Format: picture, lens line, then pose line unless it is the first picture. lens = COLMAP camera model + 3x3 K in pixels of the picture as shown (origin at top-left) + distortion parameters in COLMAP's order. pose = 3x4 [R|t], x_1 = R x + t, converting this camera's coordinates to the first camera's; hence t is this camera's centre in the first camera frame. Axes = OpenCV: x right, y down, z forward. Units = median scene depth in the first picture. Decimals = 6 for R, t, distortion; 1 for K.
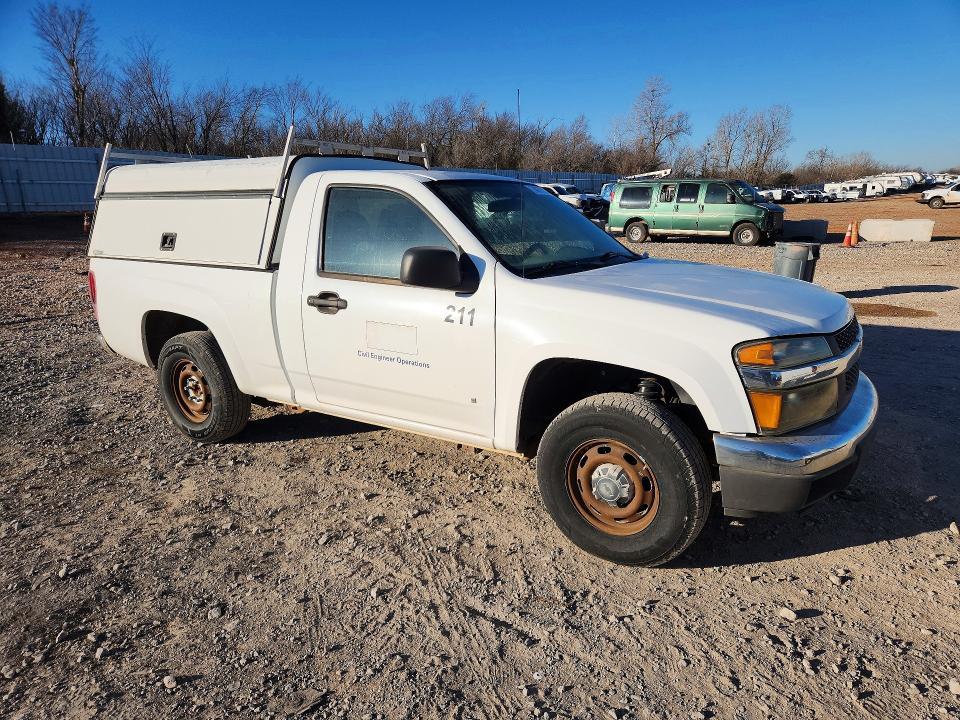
lens RADIAL K [[660.2, 0, 480.0], [0, 660.2, 360.0], [0, 0, 1]] dist [0.008540, 0.000379]
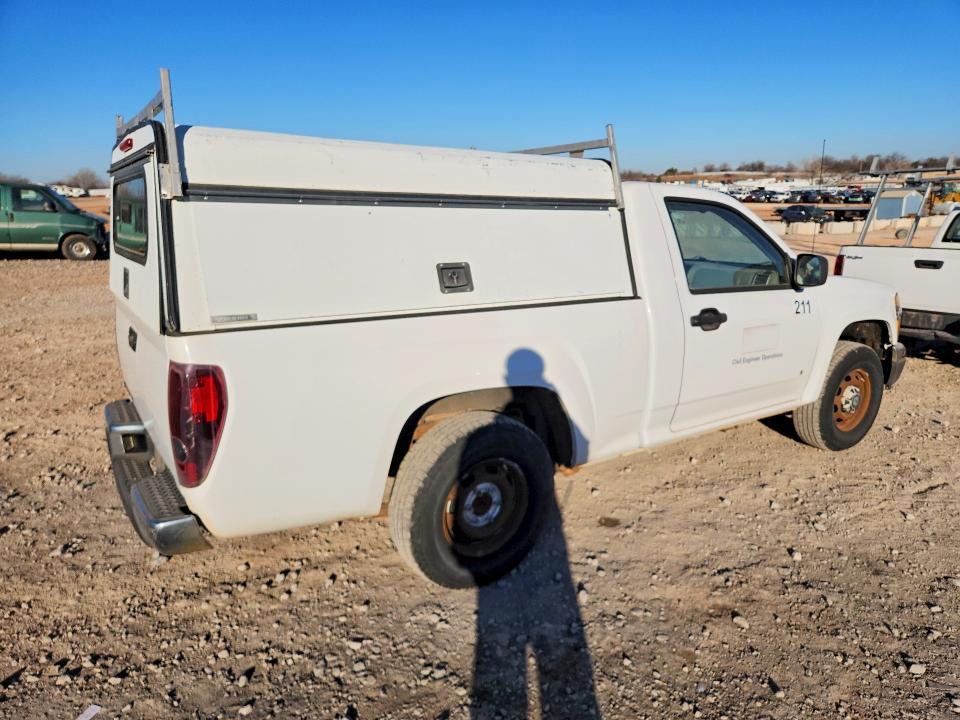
lens RADIAL K [[660.2, 0, 480.0], [0, 660.2, 360.0], [0, 0, 1]] dist [0.008540, 0.000379]
pose [[0.407141, -0.186298, 0.894164, -1.029038], [0.198780, 0.973585, 0.112334, -0.169013], [-0.891472, 0.132006, 0.433419, 0.729185]]
